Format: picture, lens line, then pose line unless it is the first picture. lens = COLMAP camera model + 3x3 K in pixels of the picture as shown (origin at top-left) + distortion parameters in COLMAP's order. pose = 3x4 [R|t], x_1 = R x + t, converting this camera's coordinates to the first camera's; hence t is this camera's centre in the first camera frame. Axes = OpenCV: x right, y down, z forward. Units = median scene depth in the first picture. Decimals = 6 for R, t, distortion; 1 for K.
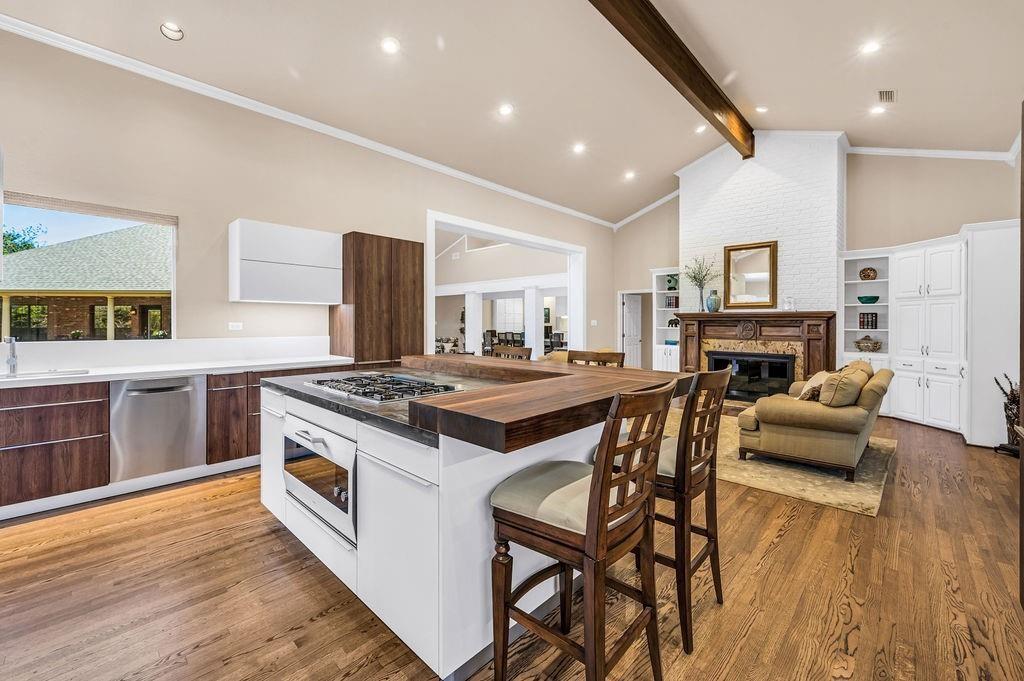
lens RADIAL K [[411.9, 0, 500.1], [0, 411.9, 324.3], [0, 0, 1]] dist [0.000064, 0.000035]
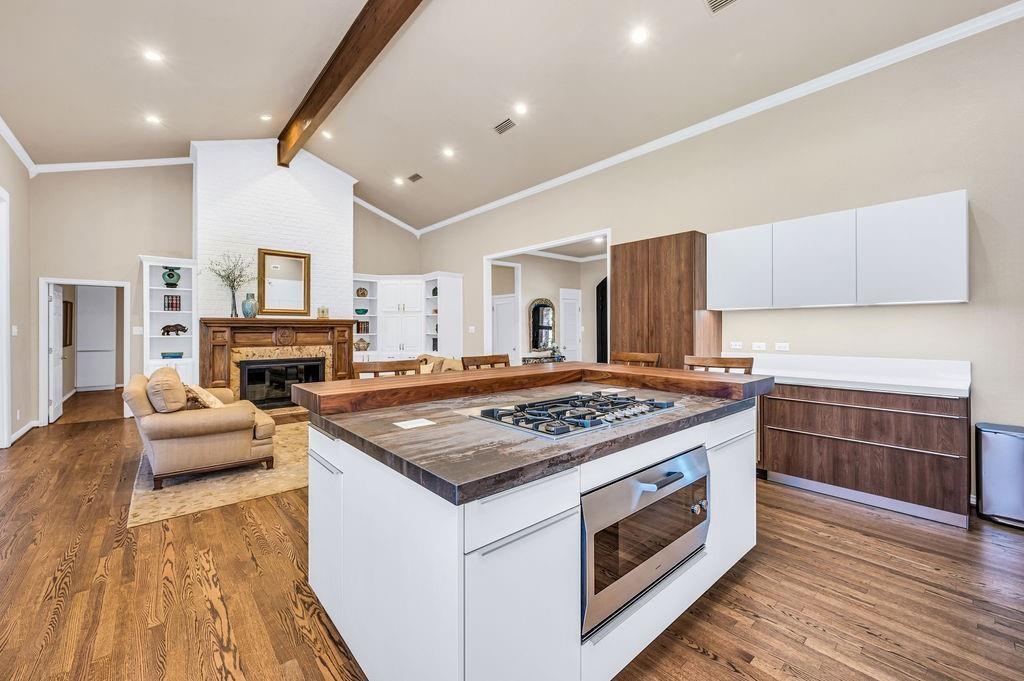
lens RADIAL K [[411.9, 0, 511.5], [0, 411.9, 329.8], [0, 0, 1]] dist [0.000064, 0.000035]
pose [[0.075583, -0.003719, 0.997133, -0.354066], [0.006983, 0.999970, 0.003201, -0.001724], [-0.997115, 0.006721, 0.075607, 0.361746]]
